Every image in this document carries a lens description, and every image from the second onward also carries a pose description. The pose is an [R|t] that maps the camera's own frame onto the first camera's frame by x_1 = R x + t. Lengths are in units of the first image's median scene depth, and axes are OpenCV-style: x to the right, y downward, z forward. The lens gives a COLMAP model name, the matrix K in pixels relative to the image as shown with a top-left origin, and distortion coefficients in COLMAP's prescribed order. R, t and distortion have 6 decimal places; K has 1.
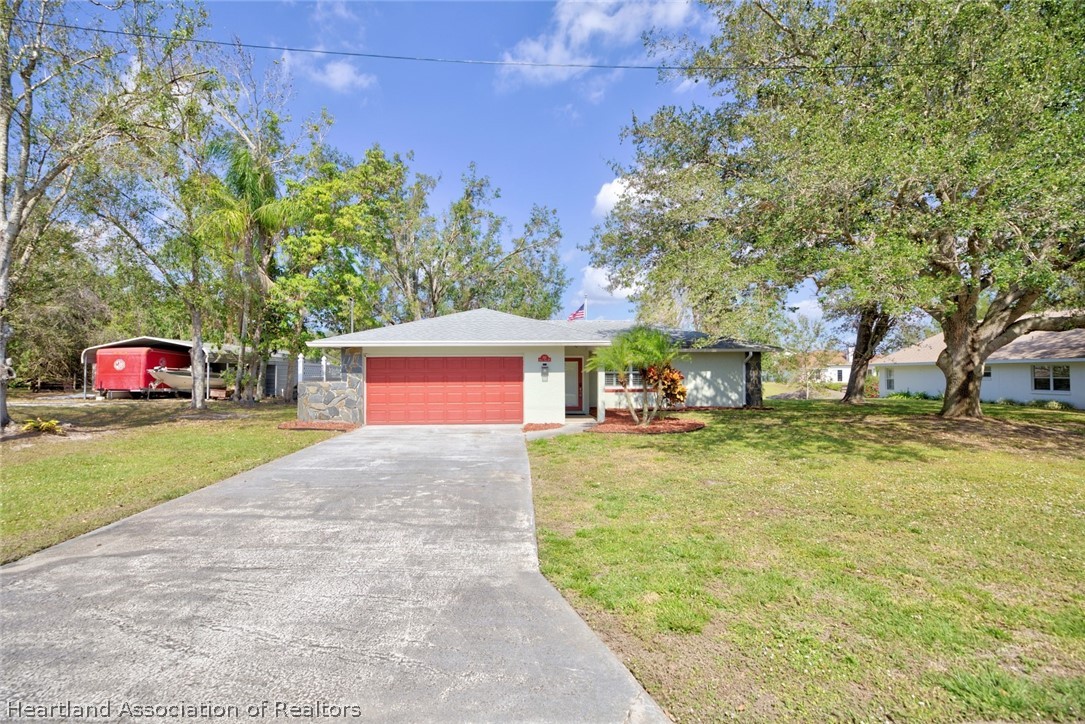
lens RADIAL K [[519.0, 0, 542.5], [0, 519.0, 362.0], [0, 0, 1]] dist [-0.001255, -0.000157]
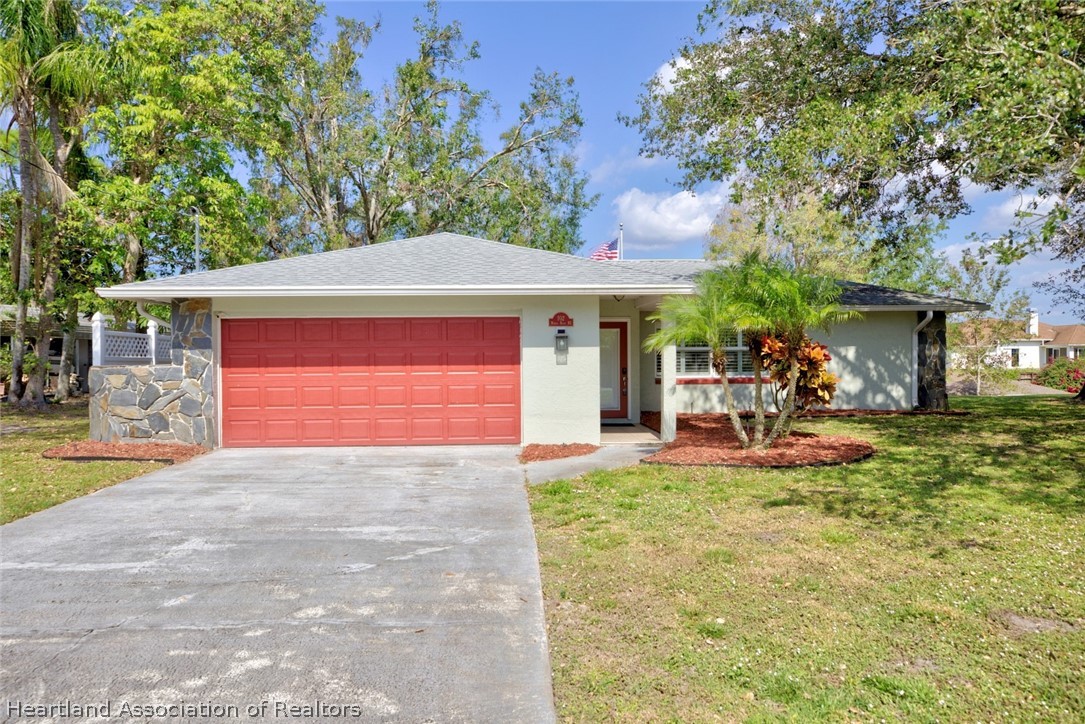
lens RADIAL K [[768.1, 0, 542.5], [0, 768.1, 362.0], [0, 0, 1]] dist [0.007650, 0.001409]
pose [[0.999982, -0.002484, -0.005547, -0.008695], [0.002642, 0.999585, 0.028692, 0.010947], [0.005474, -0.028706, 0.999573, 0.189136]]
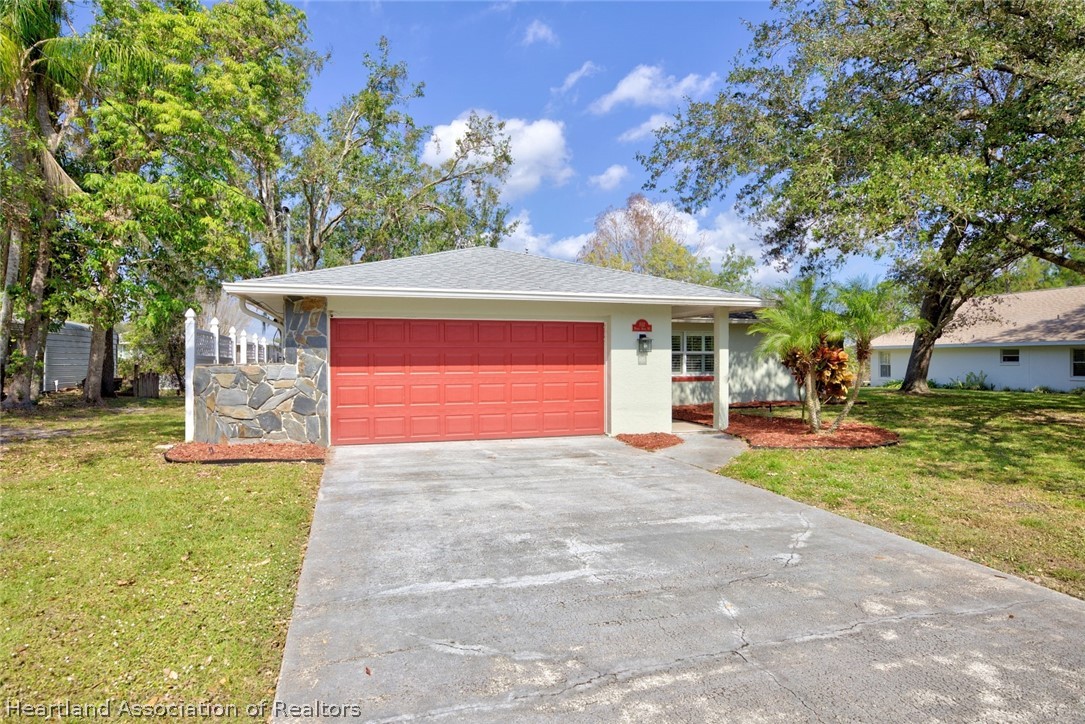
lens RADIAL K [[628.6, 0, 542.5], [0, 628.6, 362.0], [0, 0, 1]] dist [0.000354, 0.000010]
pose [[0.965275, 0.001595, 0.261230, -0.252660], [-0.008313, 0.999663, 0.024612, 0.015095], [-0.261103, -0.025929, 0.964963, 0.271712]]
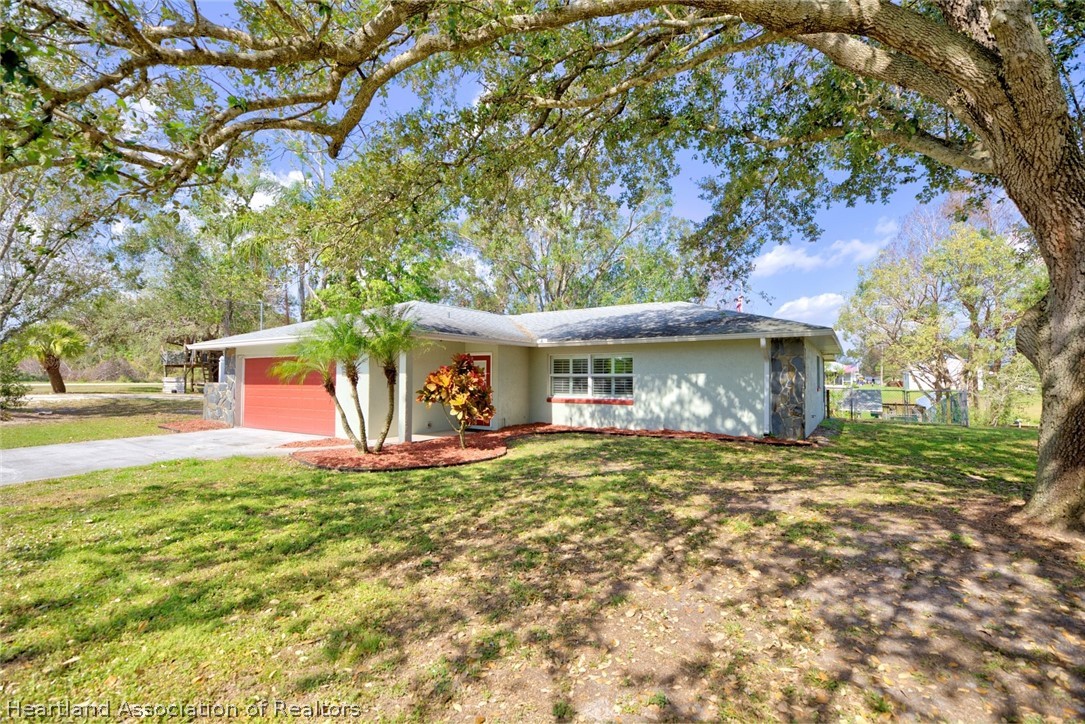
lens RADIAL K [[494.5, 0, 542.5], [0, 494.5, 362.0], [0, 0, 1]] dist [-0.000472, -0.000173]
pose [[0.816909, -0.013298, -0.576613, 0.551569], [0.007261, 0.999892, -0.012773, 0.011344], [0.576721, 0.006248, 0.816917, 0.469986]]
